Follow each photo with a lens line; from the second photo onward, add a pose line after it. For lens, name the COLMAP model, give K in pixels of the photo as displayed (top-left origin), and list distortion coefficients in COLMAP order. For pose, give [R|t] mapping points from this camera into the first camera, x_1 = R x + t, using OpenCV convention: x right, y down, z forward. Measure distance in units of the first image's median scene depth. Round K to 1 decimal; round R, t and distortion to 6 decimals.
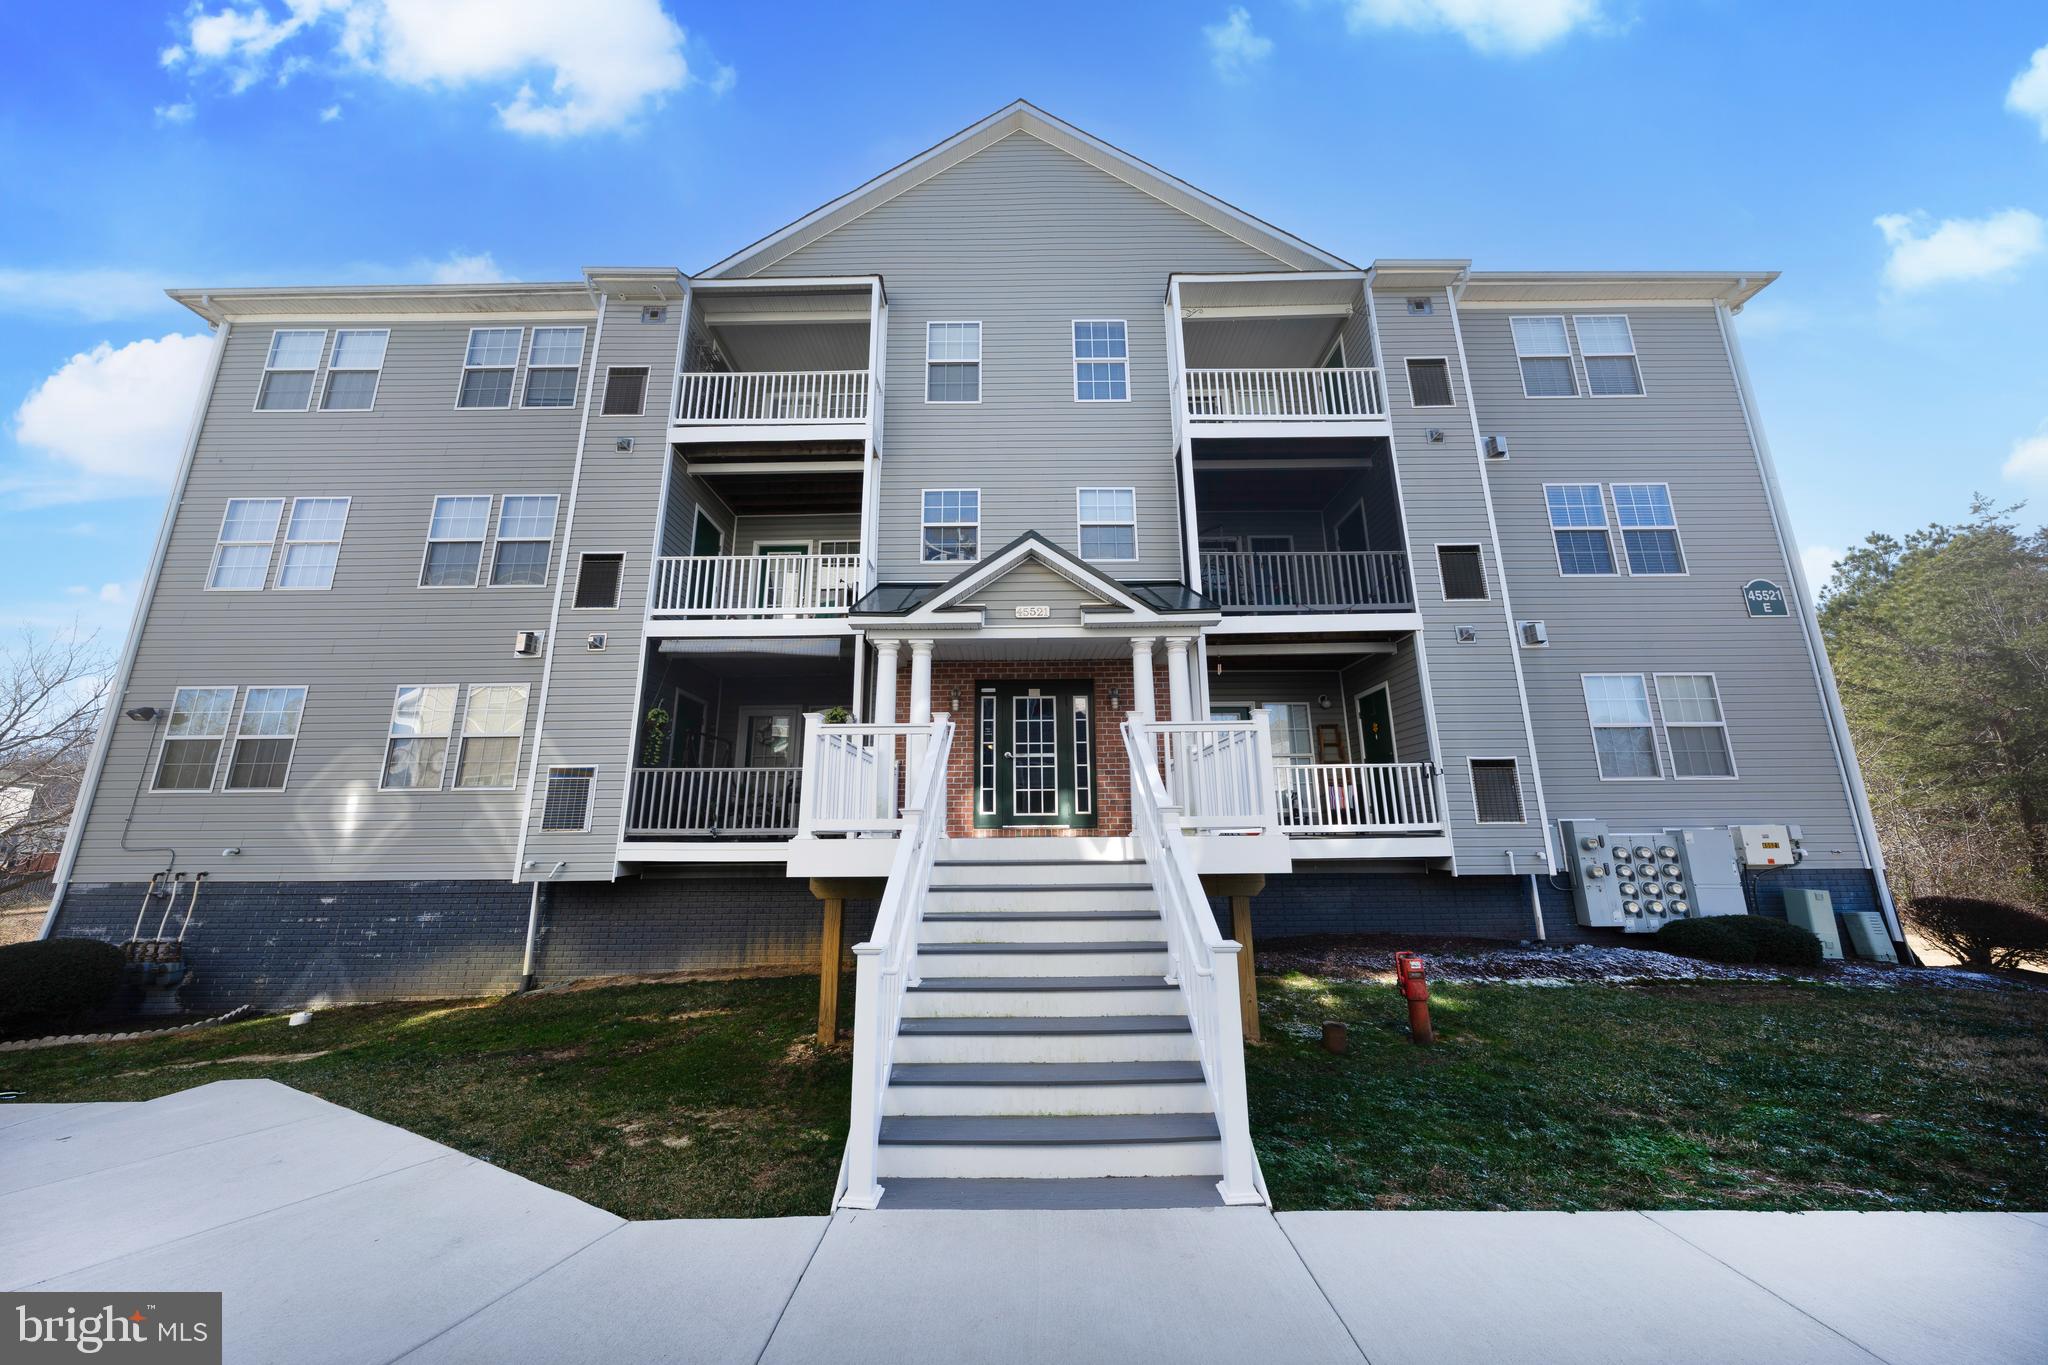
lens RADIAL K [[694.9, 0, 1022.1], [0, 694.9, 674.6], [0, 0, 1]] dist [-0.000983, 0.000015]
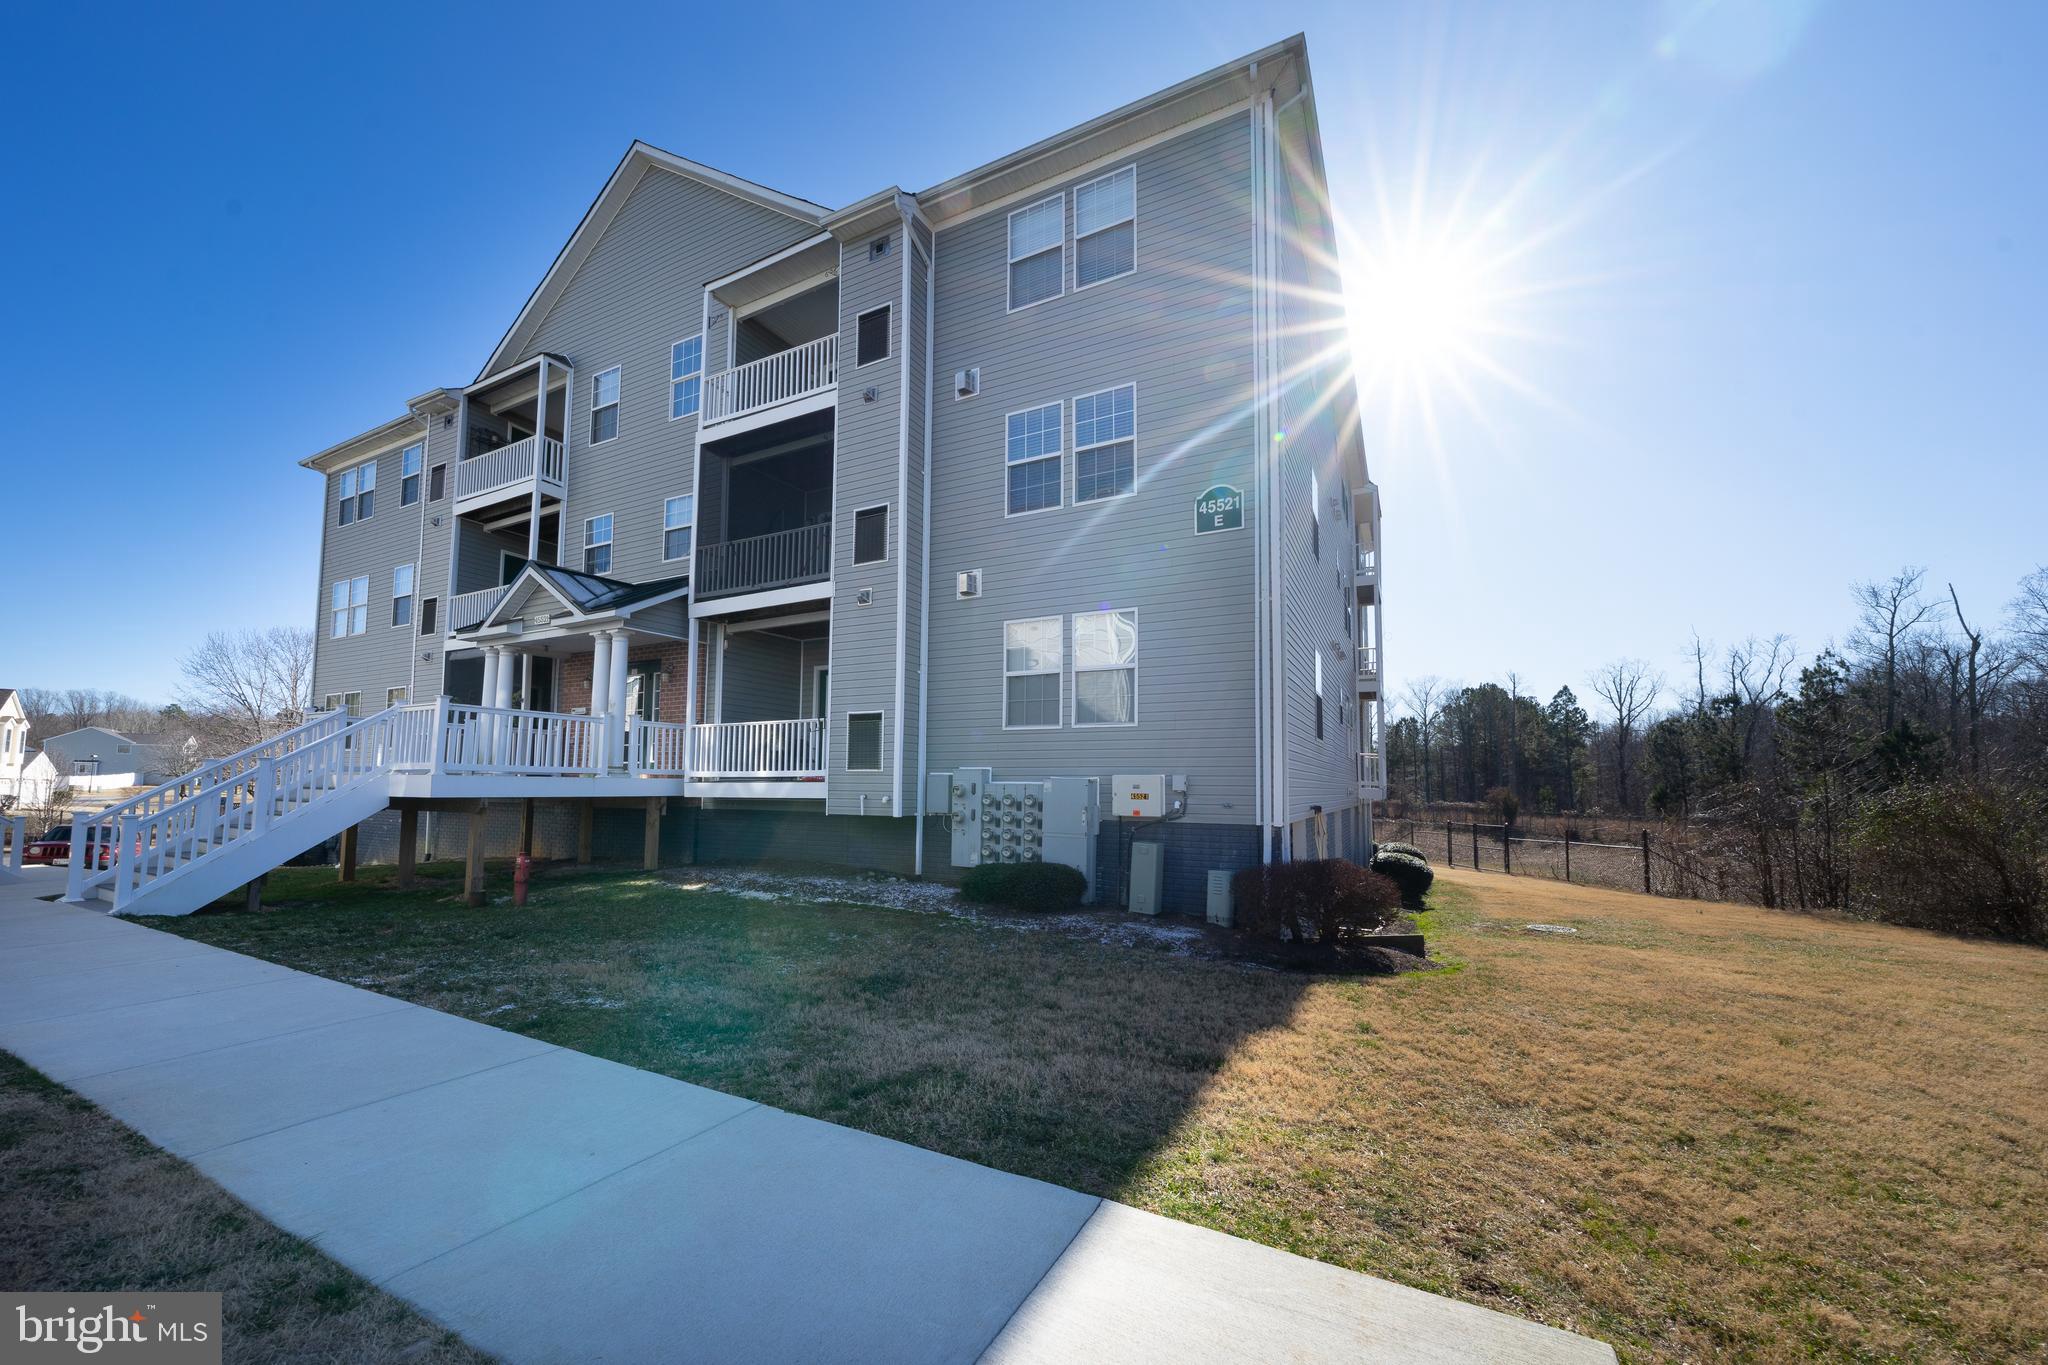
lens RADIAL K [[816.2, 0, 1024.6], [0, 816.2, 714.2], [0, 0, 1]] dist [-0.001276, 0.000017]
pose [[0.874344, -0.026254, -0.484596, 1.361776], [0.099672, 0.986964, 0.126366, -0.014116], [0.474961, -0.158788, 0.865563, 0.000230]]
